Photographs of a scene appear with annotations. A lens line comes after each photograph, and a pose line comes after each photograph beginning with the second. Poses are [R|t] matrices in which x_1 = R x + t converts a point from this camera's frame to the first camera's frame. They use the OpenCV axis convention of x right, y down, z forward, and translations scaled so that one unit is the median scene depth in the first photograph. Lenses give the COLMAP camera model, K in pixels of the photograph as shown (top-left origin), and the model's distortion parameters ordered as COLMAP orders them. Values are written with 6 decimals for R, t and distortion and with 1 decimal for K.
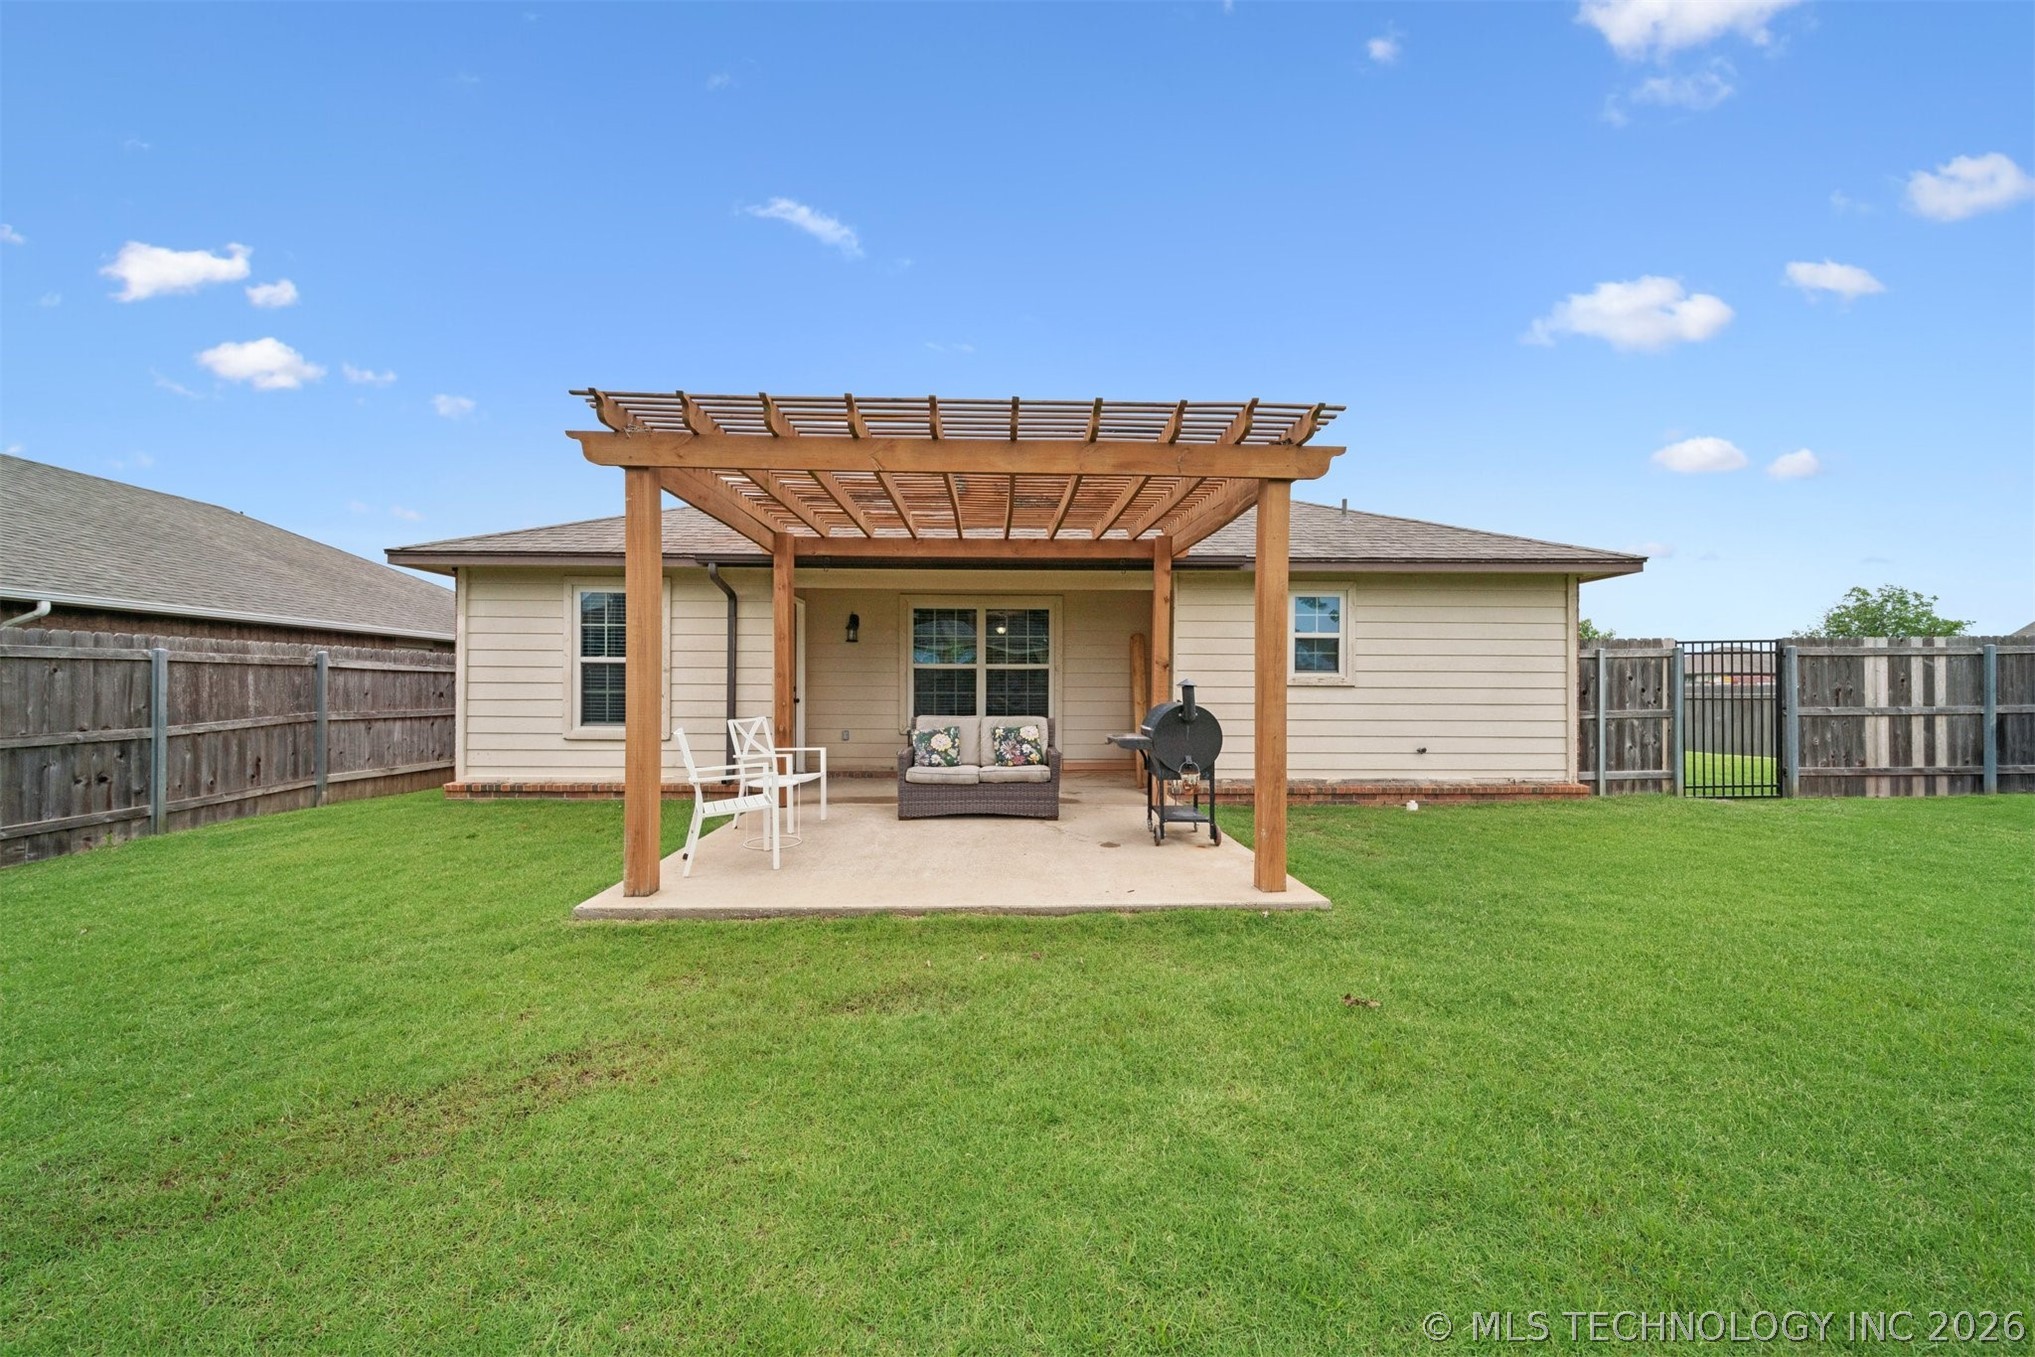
lens RADIAL K [[720.7, 0, 1025.0], [0, 720.7, 690.4], [0, 0, 1]] dist [0.001484, 0.000010]
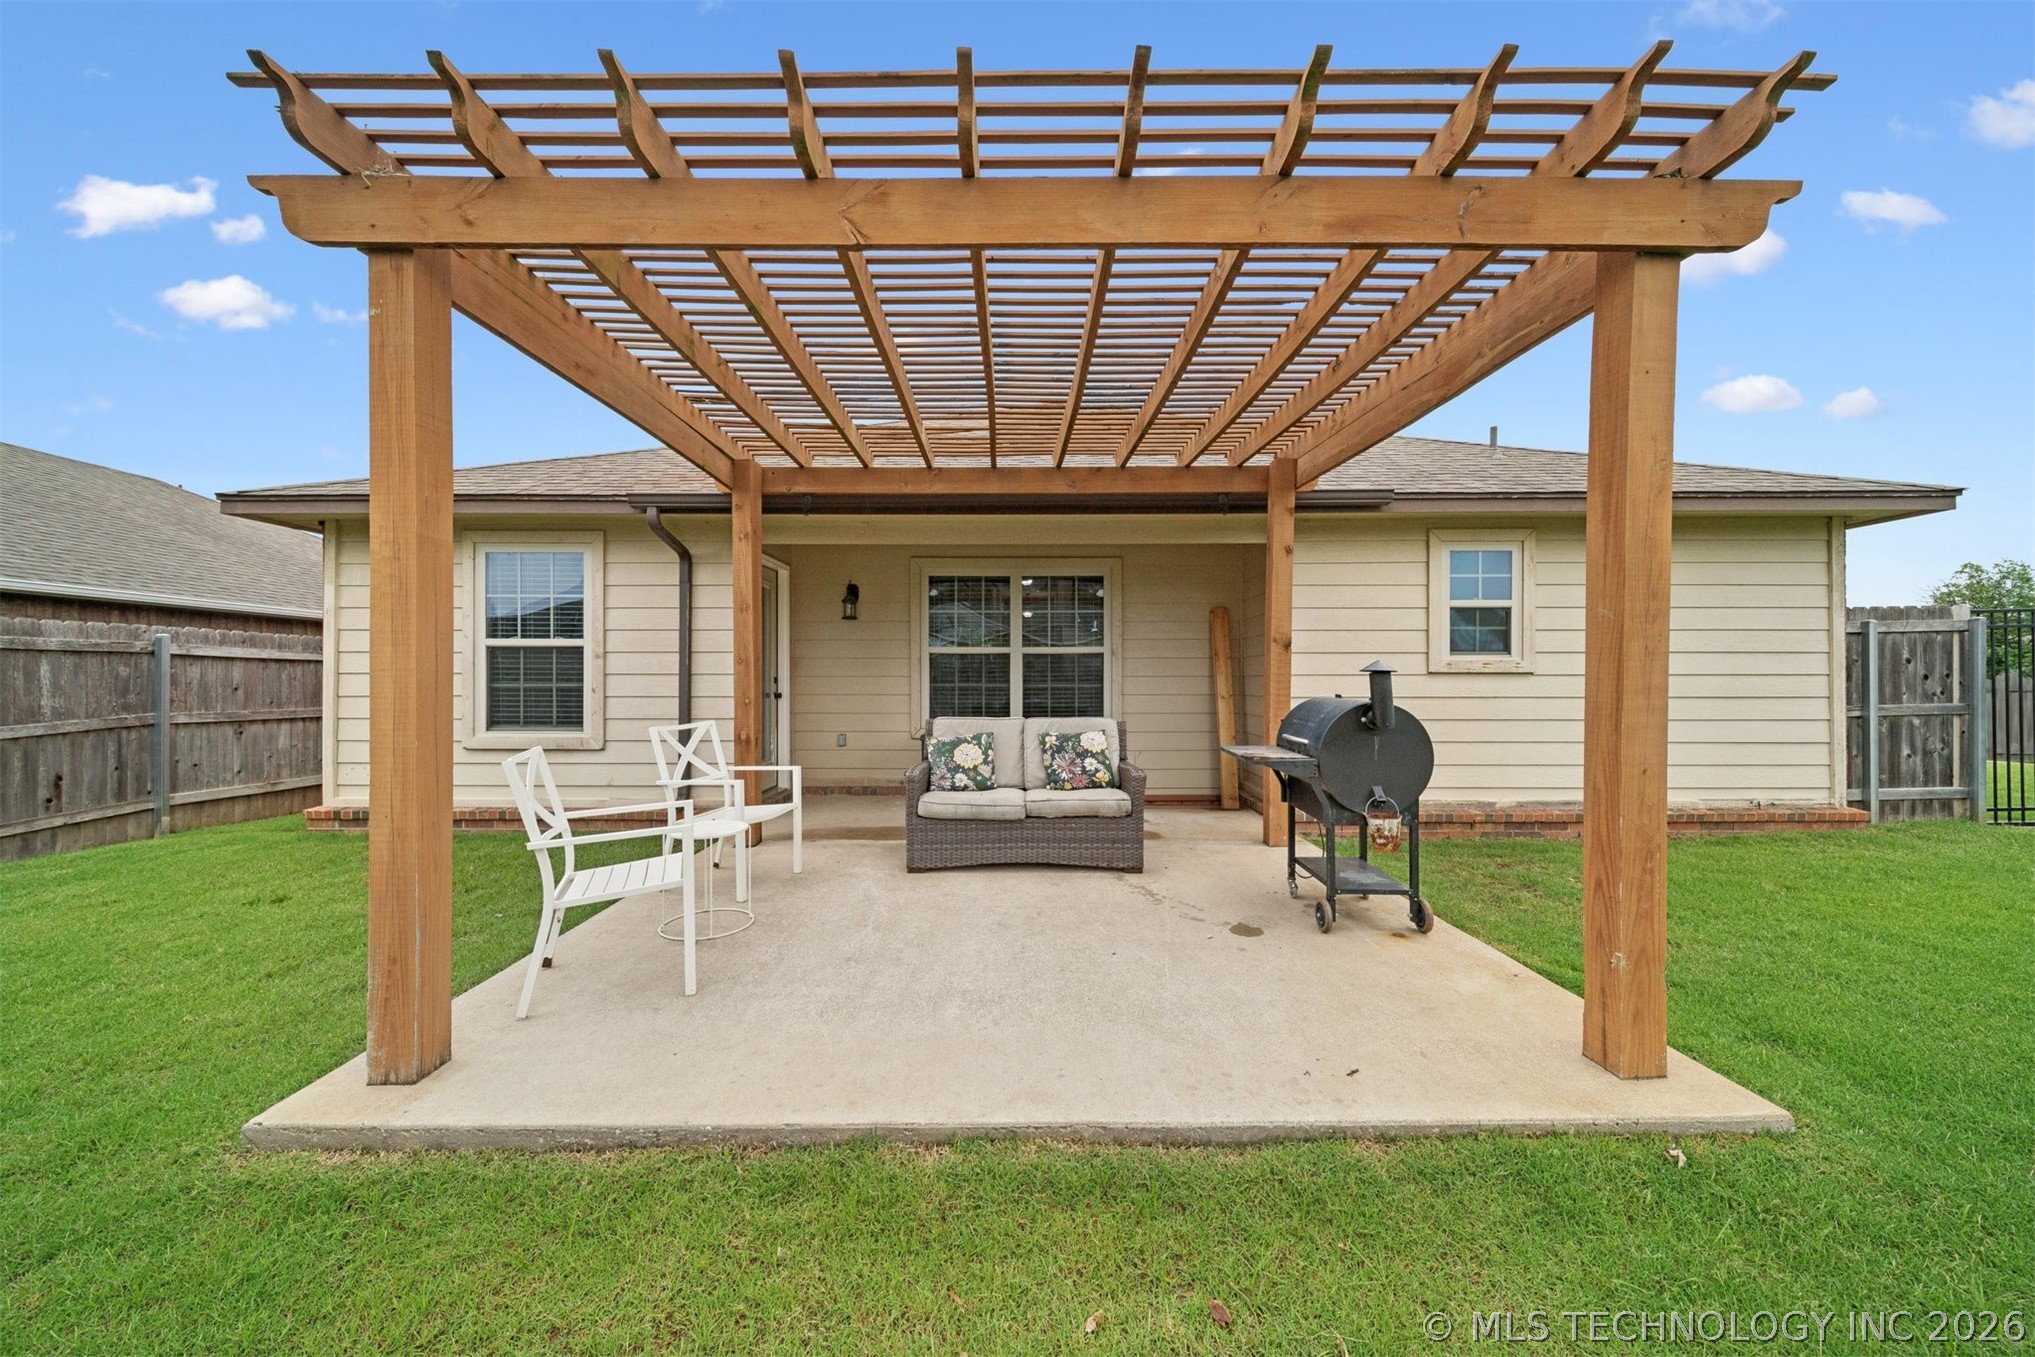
lens RADIAL K [[719.8, 0, 1018.5], [0, 719.8, 680.1], [0, 0, 1]] dist [-0.000980, -0.000183]
pose [[0.999502, -0.004380, -0.031252, -0.040996], [0.004313, 0.999988, -0.002187, 0.000433], [0.031261, 0.002051, 0.999509, 0.272539]]
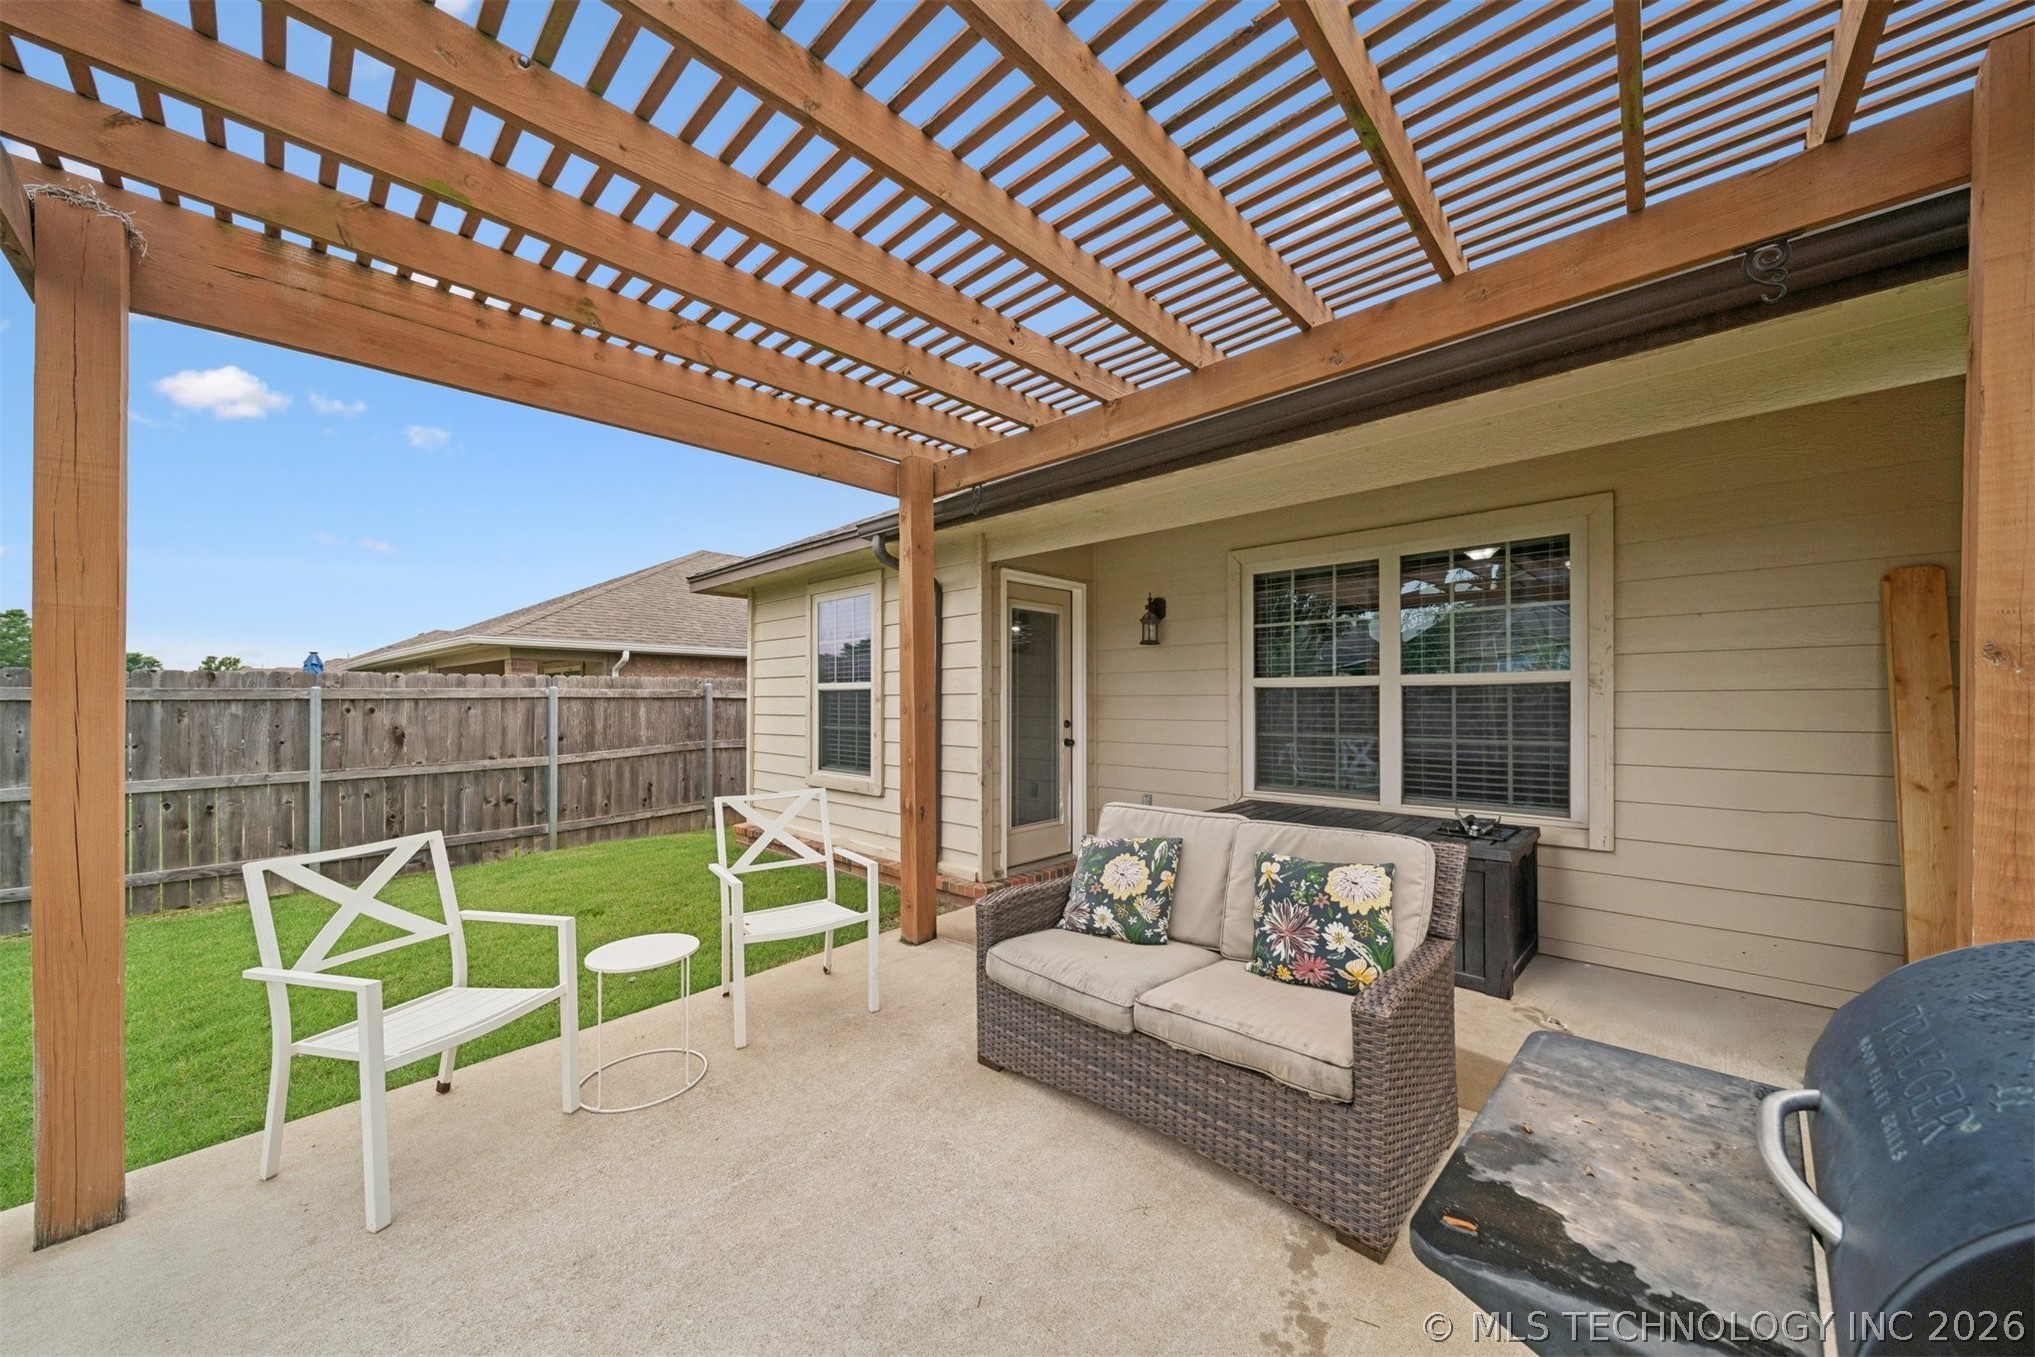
lens RADIAL K [[714.0, 0, 1049.9], [0, 714.0, 697.0], [0, 0, 1]] dist [0.000232, -0.000030]
pose [[0.718051, -0.009558, -0.695925, 0.121281], [0.005097, 0.999951, -0.008475, -0.023593], [0.695972, 0.002538, 0.718064, 0.612233]]
